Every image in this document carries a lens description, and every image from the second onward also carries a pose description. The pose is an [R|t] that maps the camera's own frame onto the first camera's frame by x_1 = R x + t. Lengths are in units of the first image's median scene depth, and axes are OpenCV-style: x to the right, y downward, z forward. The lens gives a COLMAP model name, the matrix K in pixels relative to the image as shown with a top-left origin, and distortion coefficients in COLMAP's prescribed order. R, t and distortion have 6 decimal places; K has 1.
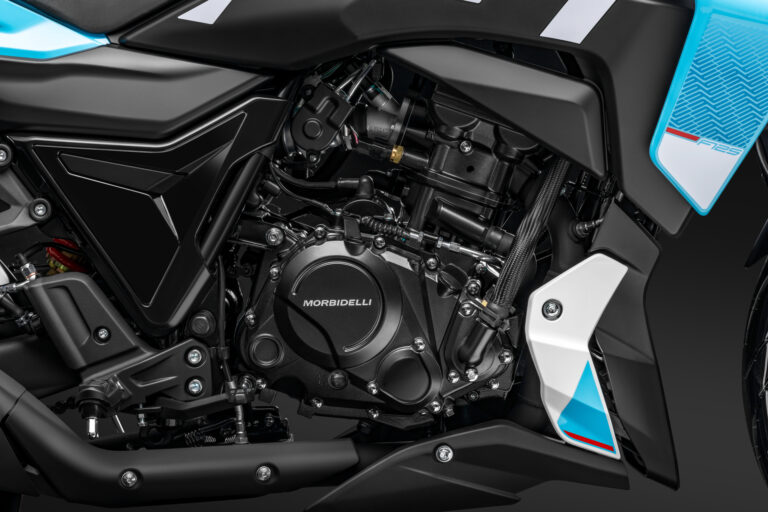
lens RADIAL K [[2388.2, 0, 384.0], [0, 2388.2, 256.0], [0, 0, 1]] dist [-0.520823, -0.606355]
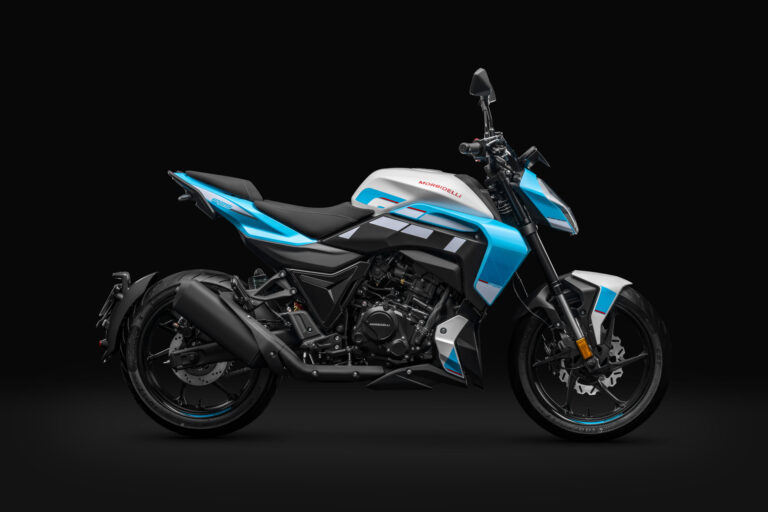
lens RADIAL K [[2388.2, 0, 384.0], [0, 2388.2, 256.0], [0, 0, 1]] dist [-0.520823, -0.606355]
pose [[0.992974, 0.061540, -0.101075, 0.317979], [-0.064306, 0.997634, -0.024330, 0.004470], [0.099338, 0.030659, 0.994581, -2.334591]]
